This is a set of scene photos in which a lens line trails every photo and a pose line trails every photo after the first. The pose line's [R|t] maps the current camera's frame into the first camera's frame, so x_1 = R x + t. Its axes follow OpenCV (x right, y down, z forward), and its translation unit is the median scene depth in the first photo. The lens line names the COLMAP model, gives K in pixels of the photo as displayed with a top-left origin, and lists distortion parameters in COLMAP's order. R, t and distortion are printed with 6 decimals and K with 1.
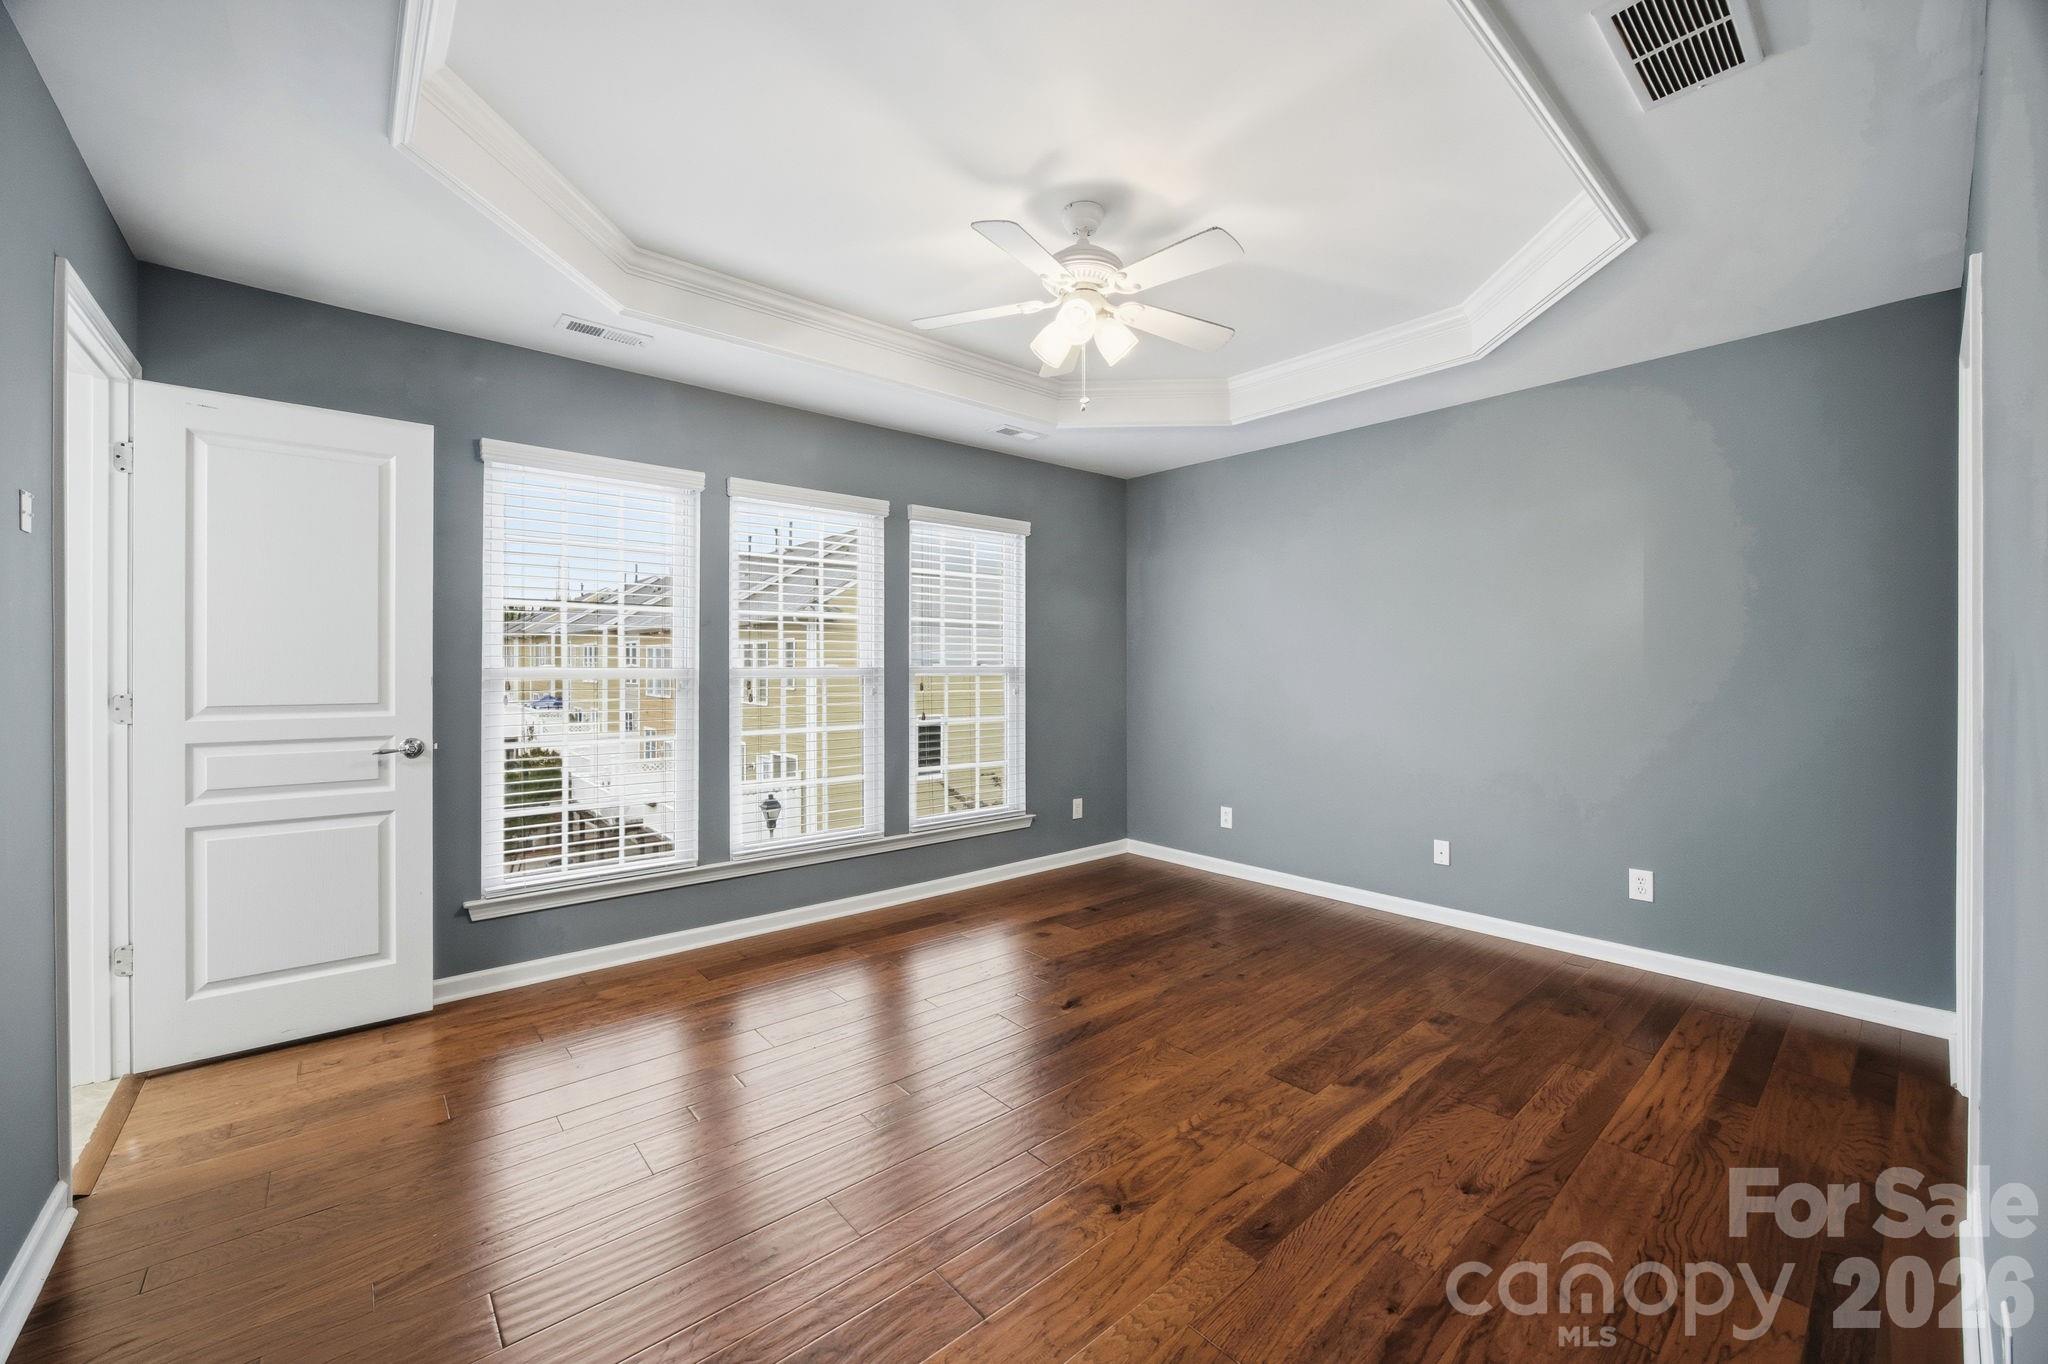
lens RADIAL K [[800.3, 0, 1029.7], [0, 800.3, 677.9], [0, 0, 1]] dist [-0.024403, 0.005393]
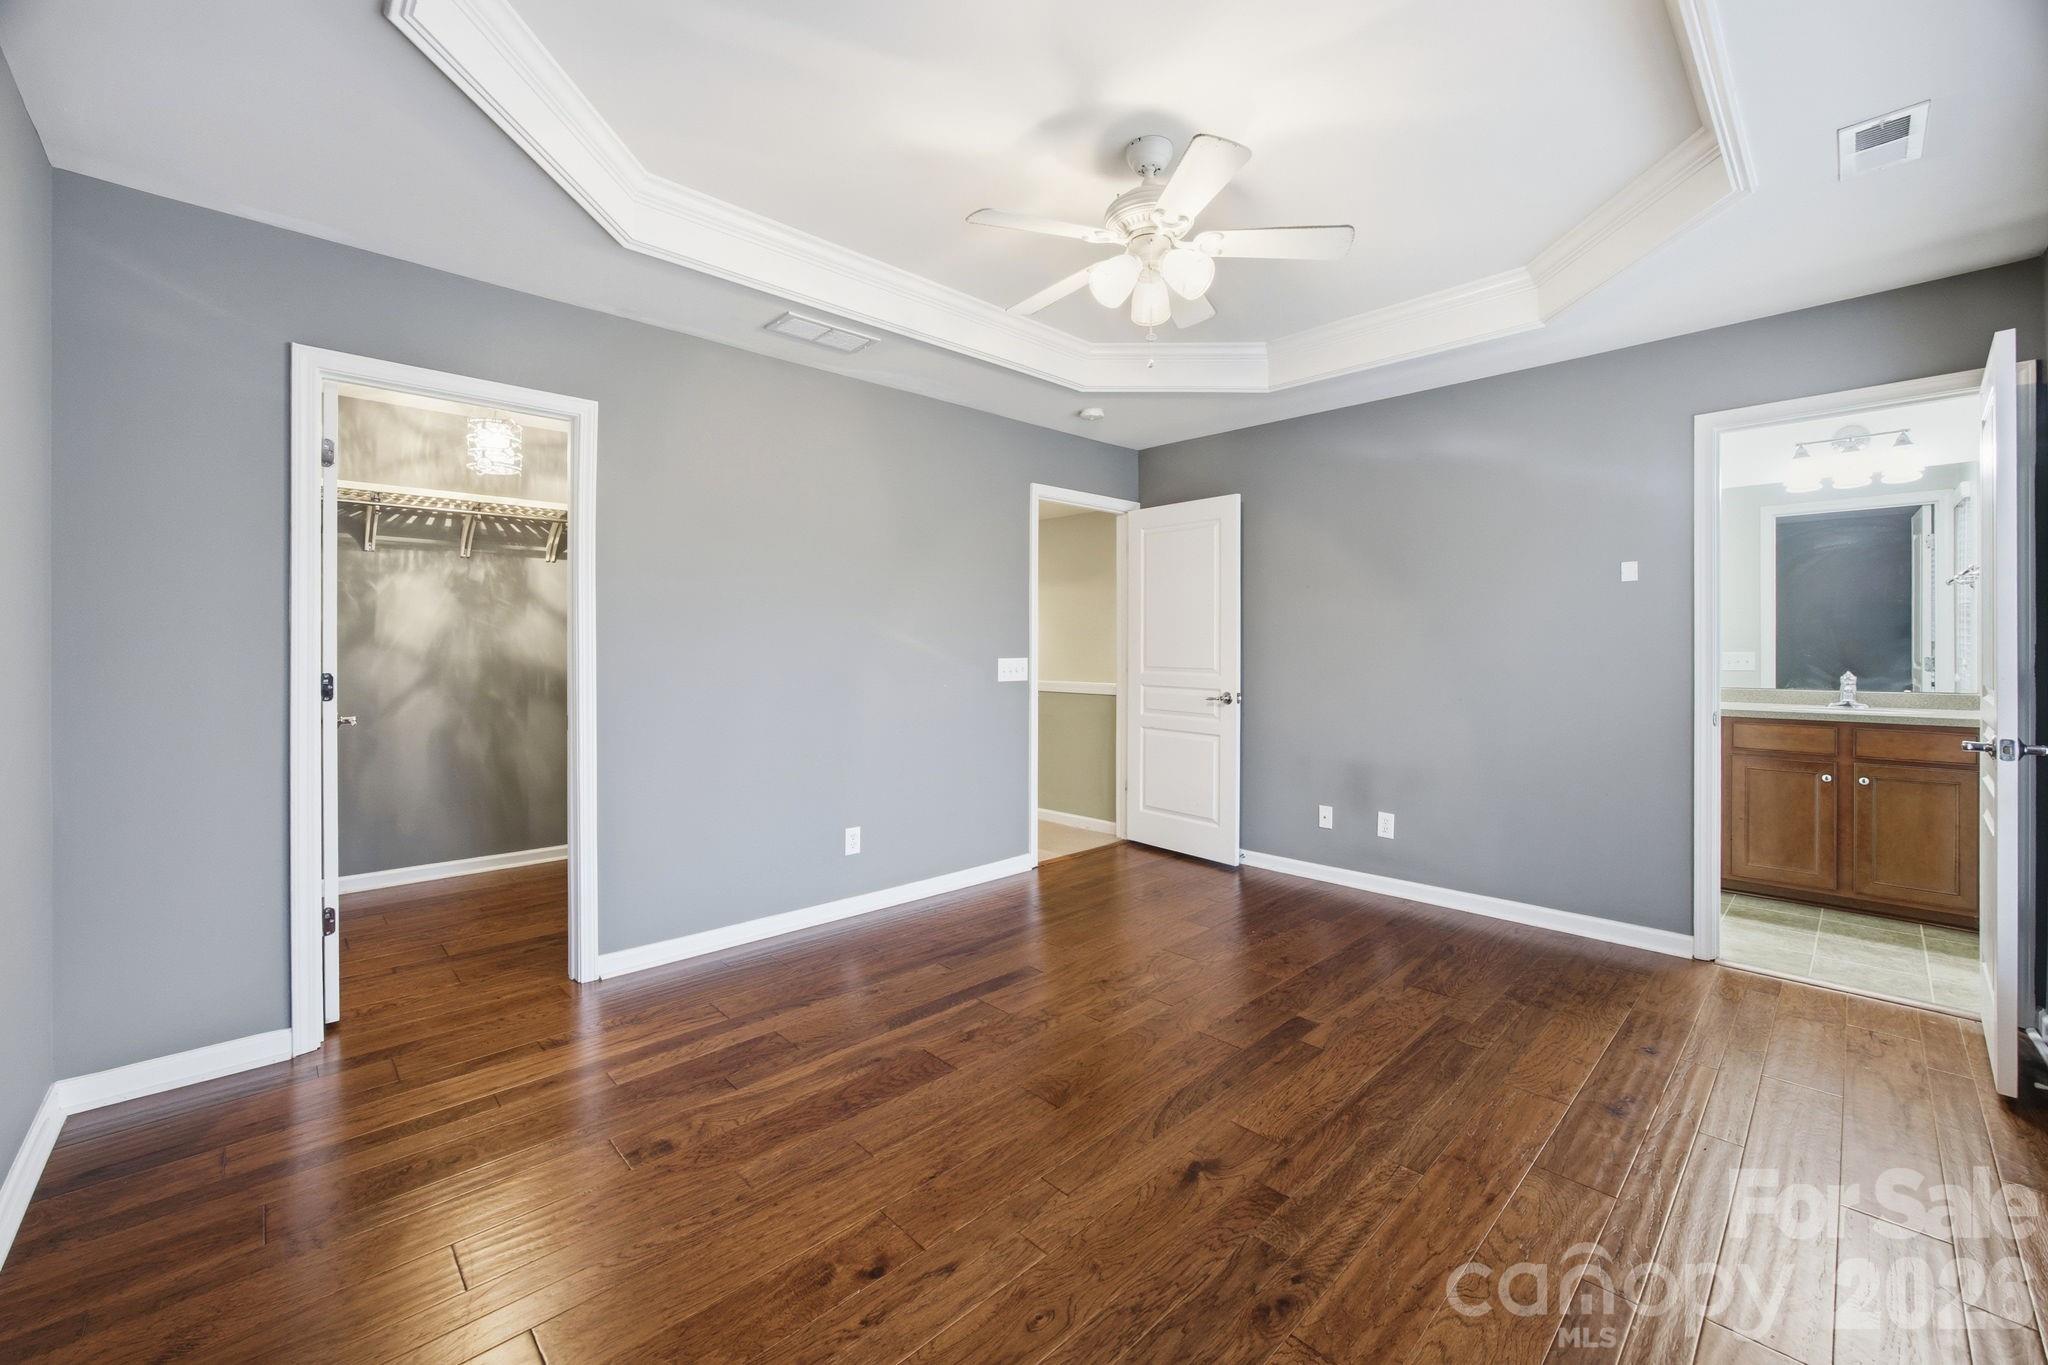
lens RADIAL K [[800.3, 0, 1028.1], [0, 800.3, 645.8], [0, 0, 1]] dist [-0.024403, 0.005393]
pose [[-0.998916, -0.000582, -0.046555, 0.185230], [-0.000914, 0.999974, 0.007130, -0.015503], [0.046550, 0.007165, -0.998890, 1.418758]]
